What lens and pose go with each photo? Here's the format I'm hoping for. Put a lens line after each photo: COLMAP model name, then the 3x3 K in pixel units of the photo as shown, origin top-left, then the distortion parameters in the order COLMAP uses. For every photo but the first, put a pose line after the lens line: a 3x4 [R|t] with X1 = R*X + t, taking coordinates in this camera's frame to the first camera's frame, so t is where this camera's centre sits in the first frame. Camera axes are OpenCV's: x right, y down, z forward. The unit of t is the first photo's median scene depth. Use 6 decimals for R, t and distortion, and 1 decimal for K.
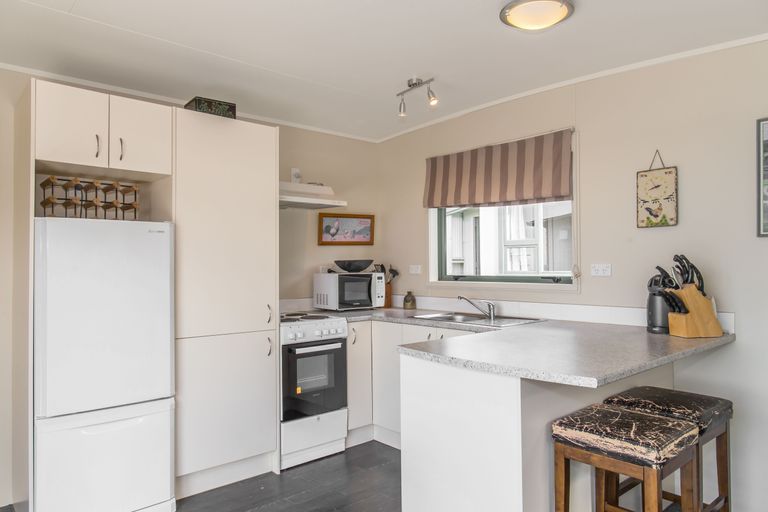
lens RADIAL K [[523.3, 0, 384.0], [0, 523.3, 256.0], [0, 0, 1]] dist [-0.000561, -0.000276]
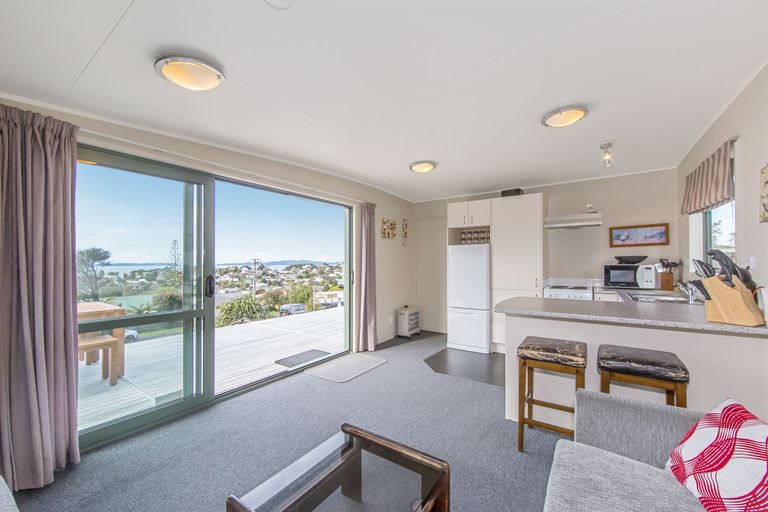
lens RADIAL K [[305.2, 0, 384.0], [0, 305.2, 256.0], [0, 0, 1]] dist [0.000973, 0.000022]
pose [[0.238406, -0.017844, -0.971002, 0.636682], [0.022184, 0.999670, -0.012924, 0.002979], [0.970912, -0.018459, 0.238723, 0.085038]]
